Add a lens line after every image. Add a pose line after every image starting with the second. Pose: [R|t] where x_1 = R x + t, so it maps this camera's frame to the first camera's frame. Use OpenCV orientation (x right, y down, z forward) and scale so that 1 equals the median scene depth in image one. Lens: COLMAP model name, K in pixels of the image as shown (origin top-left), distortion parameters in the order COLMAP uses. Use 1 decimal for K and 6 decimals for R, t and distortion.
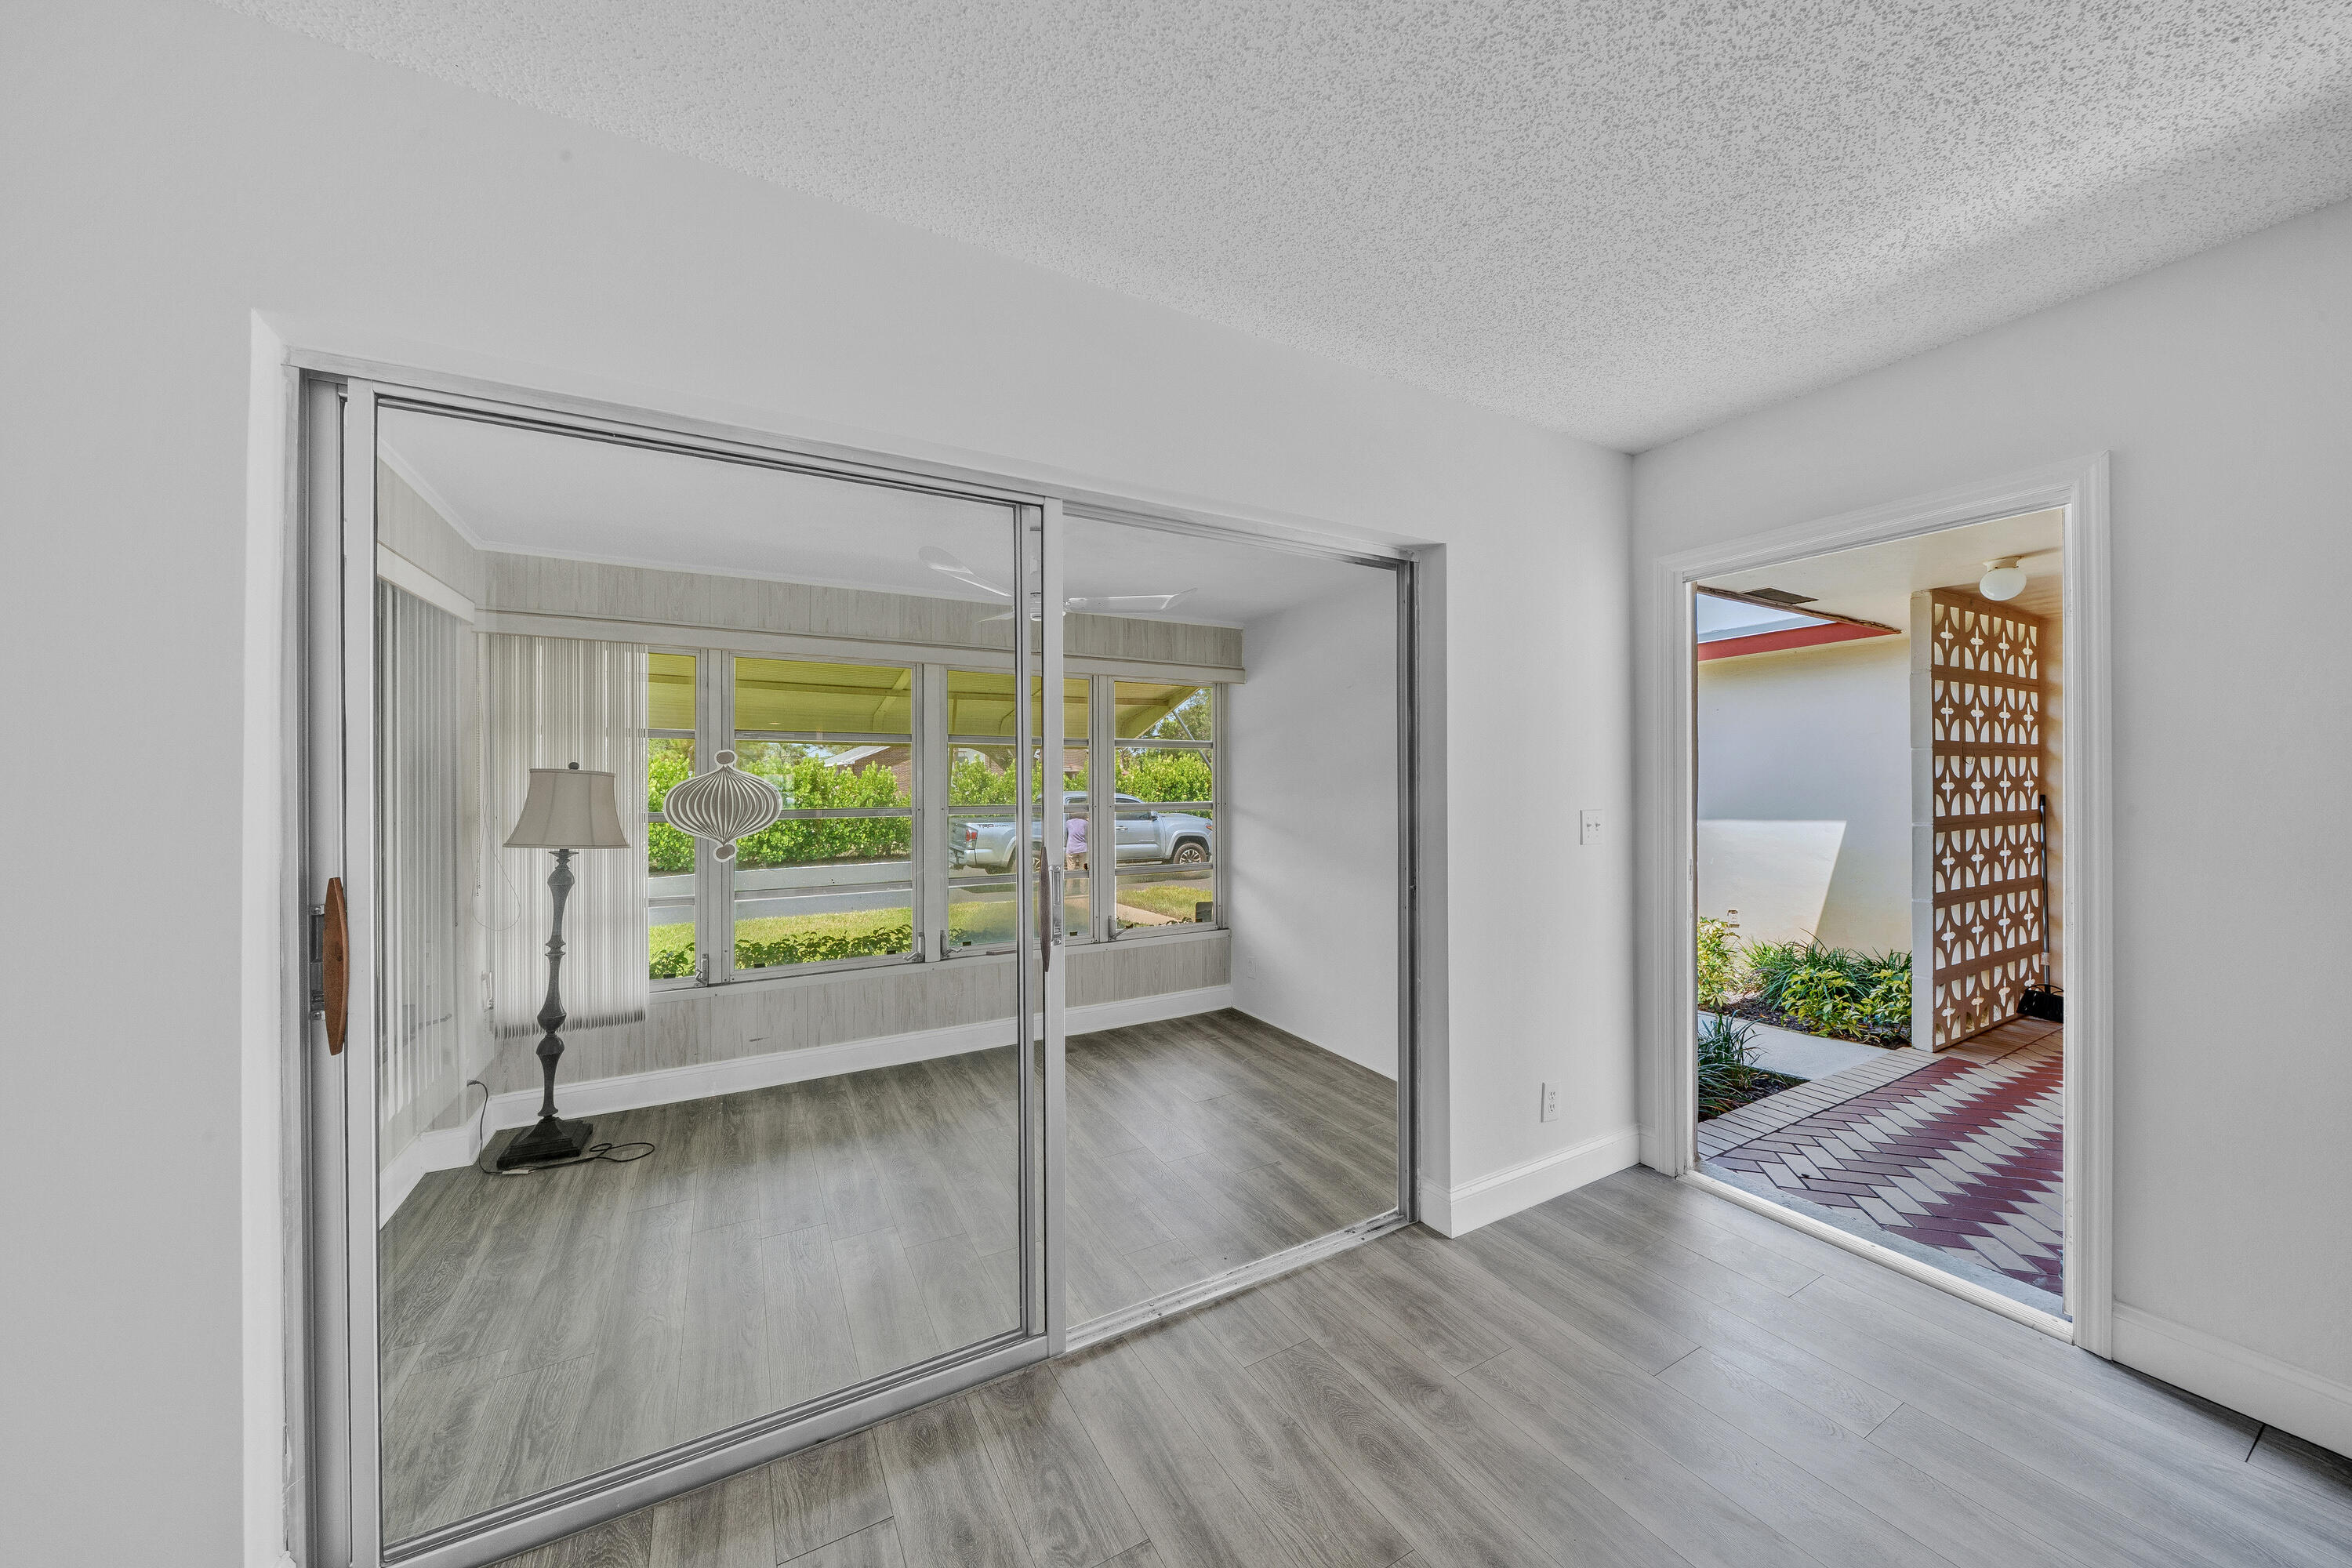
lens RADIAL K [[819.7, 0, 1179.8], [0, 819.7, 778.4], [0, 0, 1]] dist [0.000561, -0.002168]
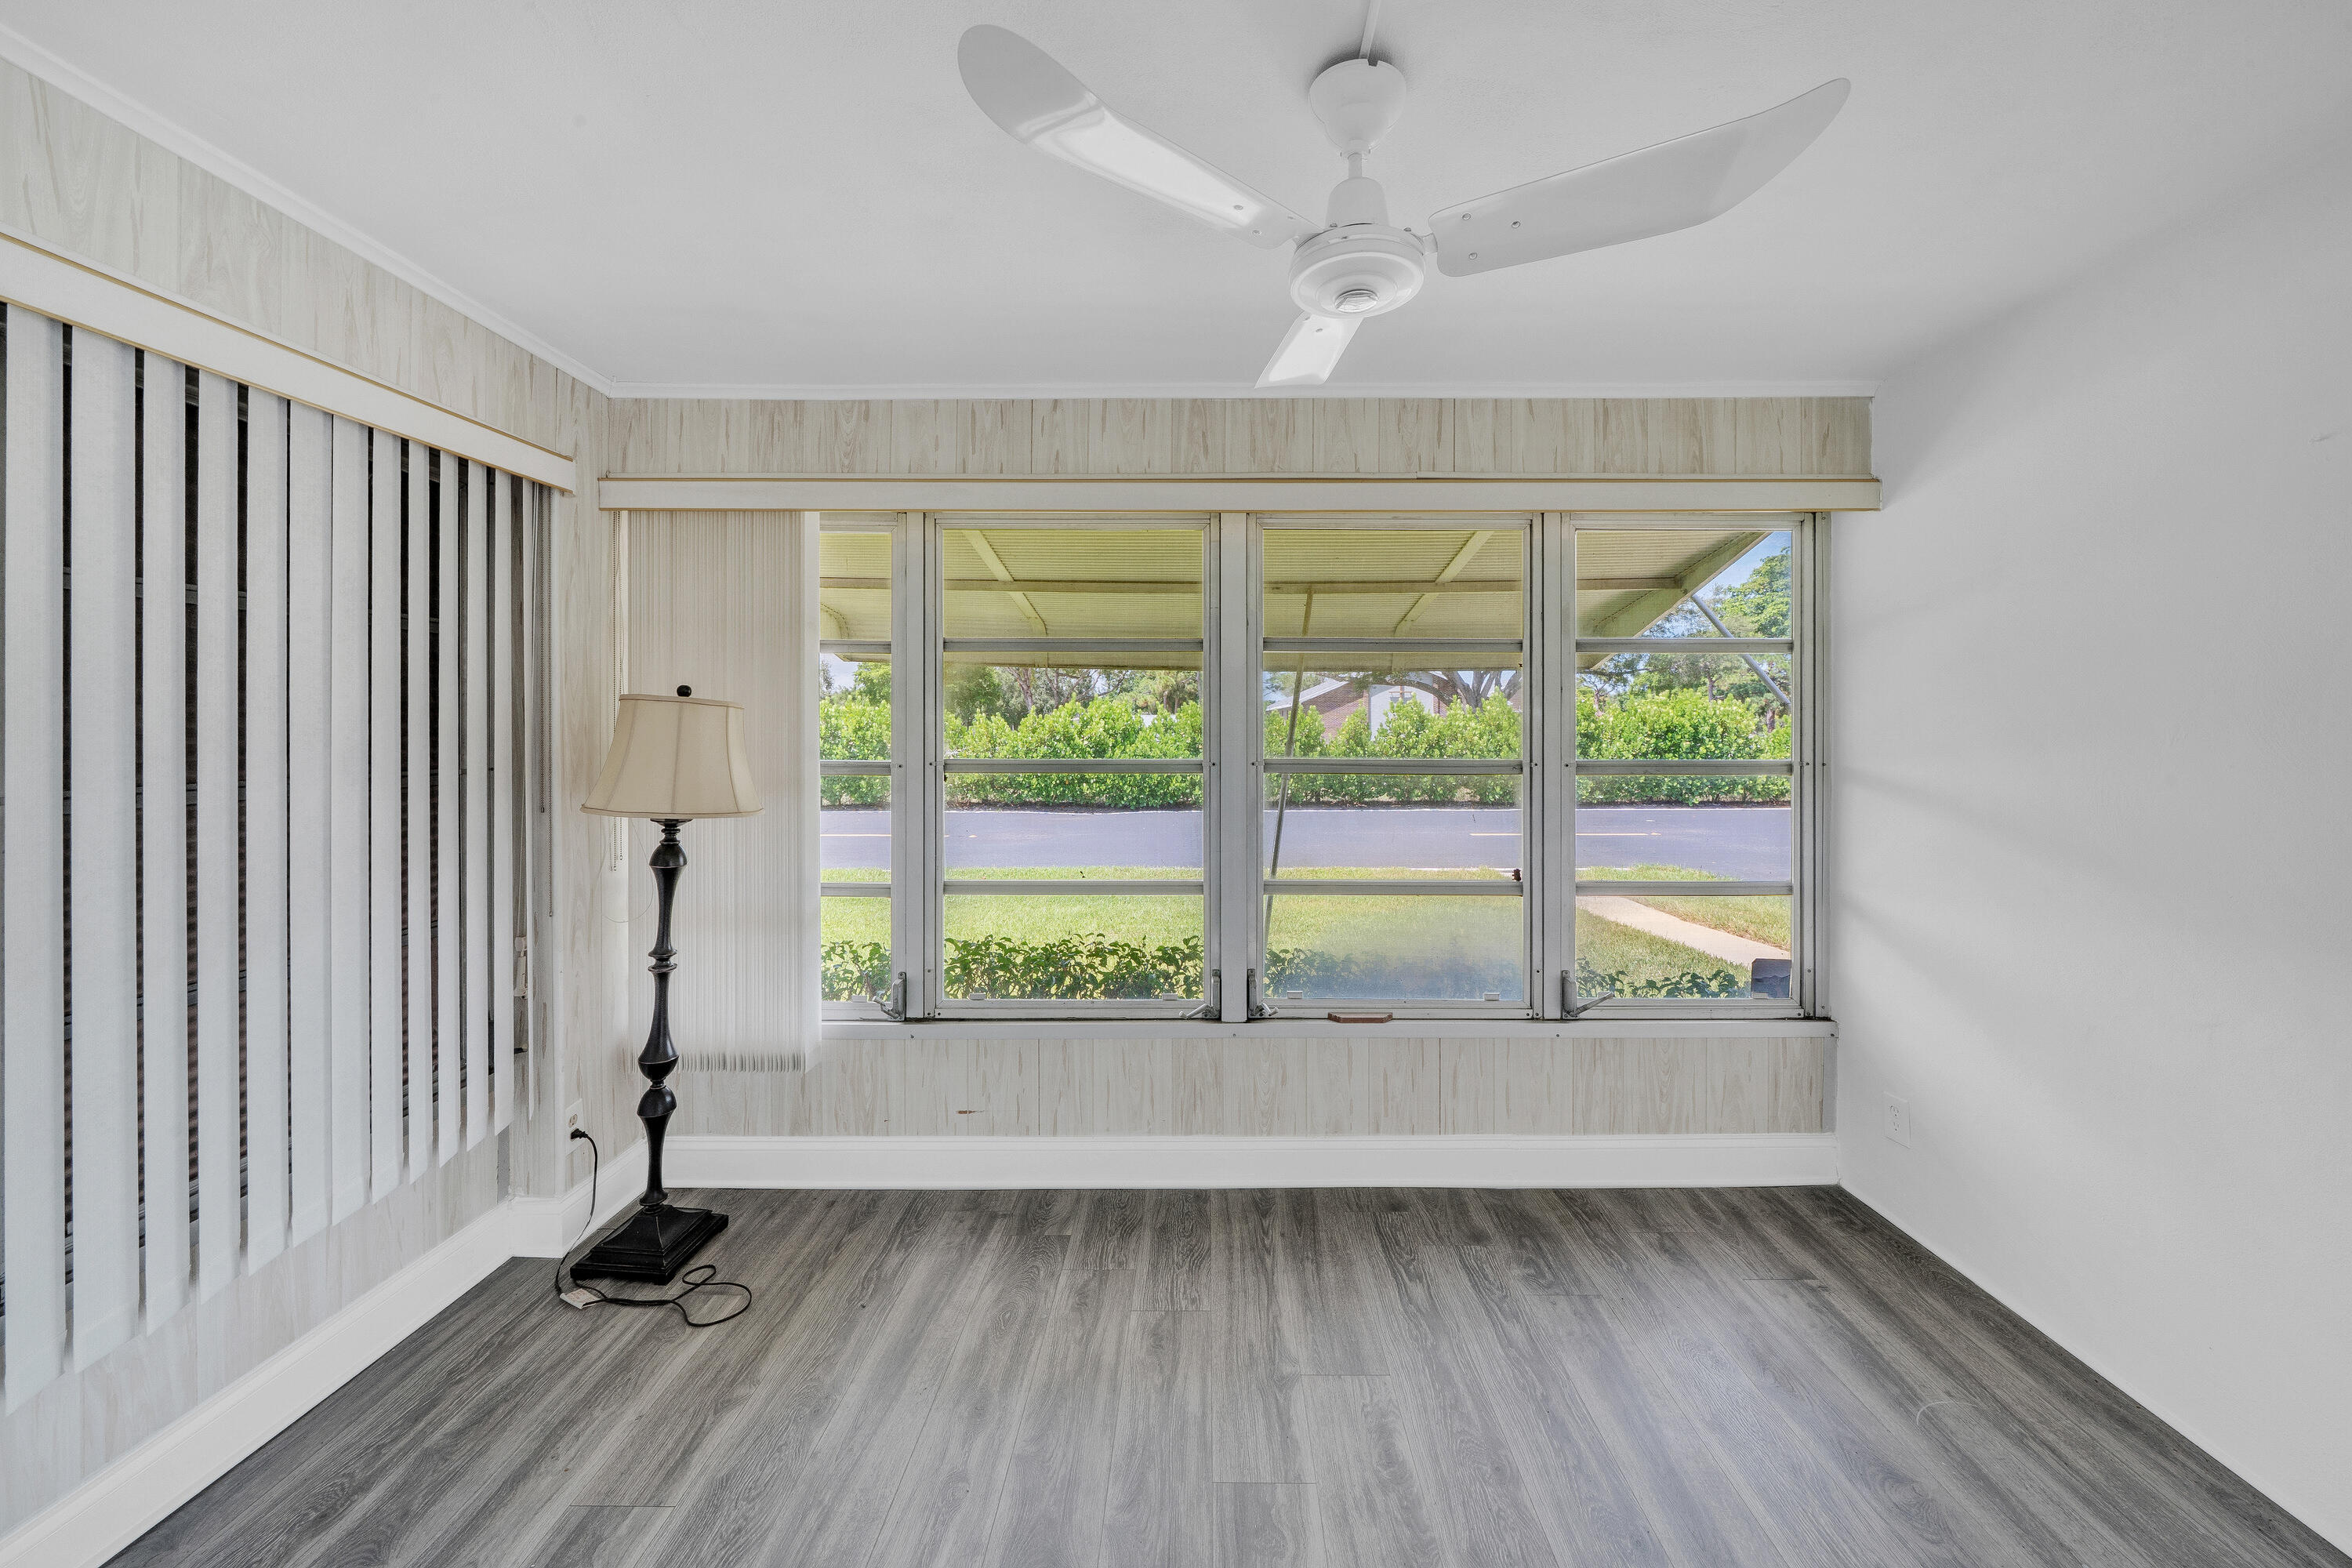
lens RADIAL K [[842.9, 0, 1183.4], [0, 842.9, 725.2], [0, 0, 1]] dist [-0.008984, 0.000019]
pose [[0.863974, 0.002836, -0.503528, -0.028569], [-0.000678, 0.999990, 0.004470, 0.006828], [0.503535, -0.003521, 0.863967, 0.465420]]
